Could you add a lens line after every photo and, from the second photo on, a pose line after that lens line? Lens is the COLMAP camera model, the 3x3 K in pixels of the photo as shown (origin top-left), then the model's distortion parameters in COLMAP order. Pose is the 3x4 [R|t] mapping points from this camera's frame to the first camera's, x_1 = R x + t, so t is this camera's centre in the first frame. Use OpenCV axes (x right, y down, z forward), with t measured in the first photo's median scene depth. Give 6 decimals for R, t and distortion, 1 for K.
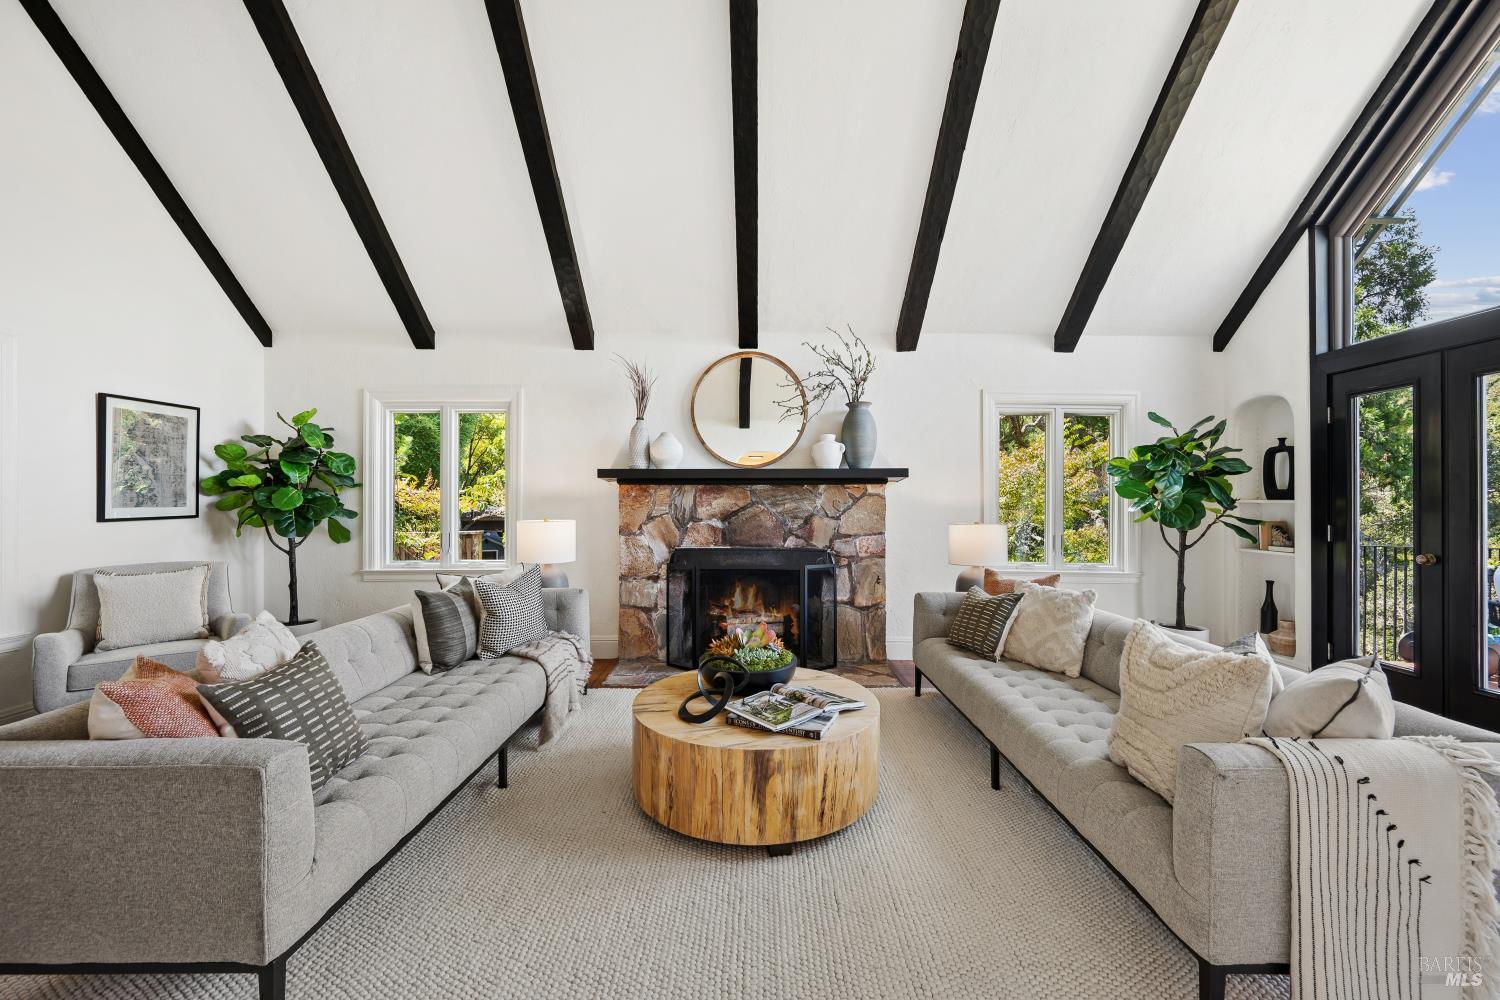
lens RADIAL K [[579.7, 0, 757.3], [0, 579.7, 498.4], [0, 0, 1]] dist [-0.004301, 0.000150]
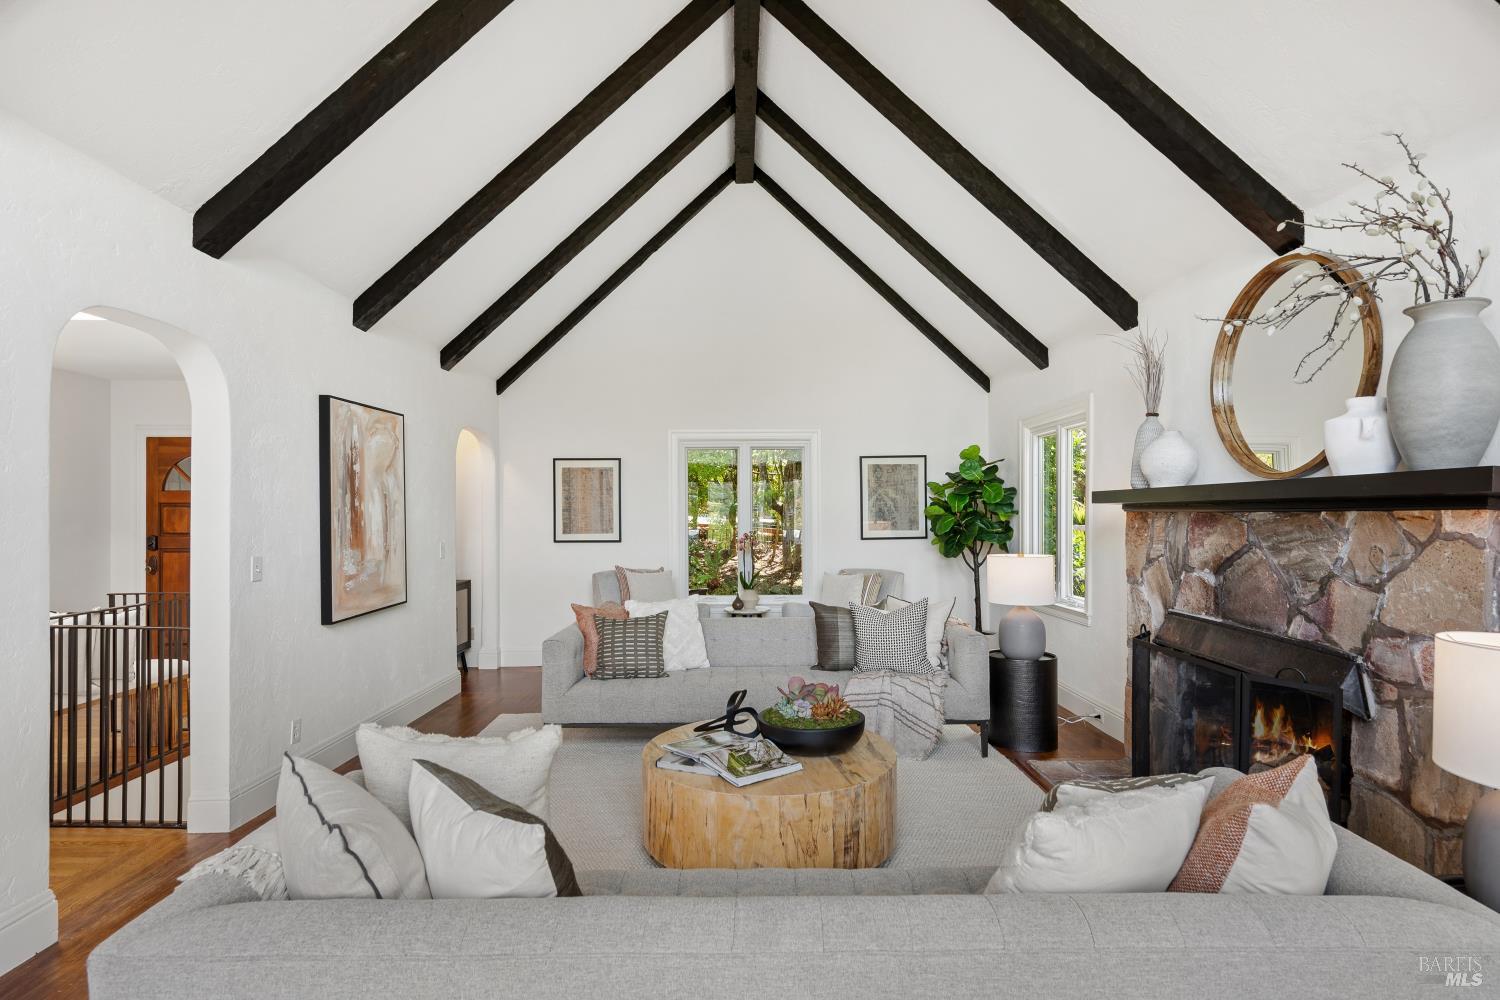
lens RADIAL K [[768.1, 0, 753.4], [0, 768.1, 506.6], [0, 0, 1]] dist [-0.009017, 0.001370]
pose [[0.005657, -0.007958, -0.999952, 0.706776], [0.002010, 0.999966, -0.007947, -0.023391], [0.999982, -0.001965, 0.005673, 0.532141]]
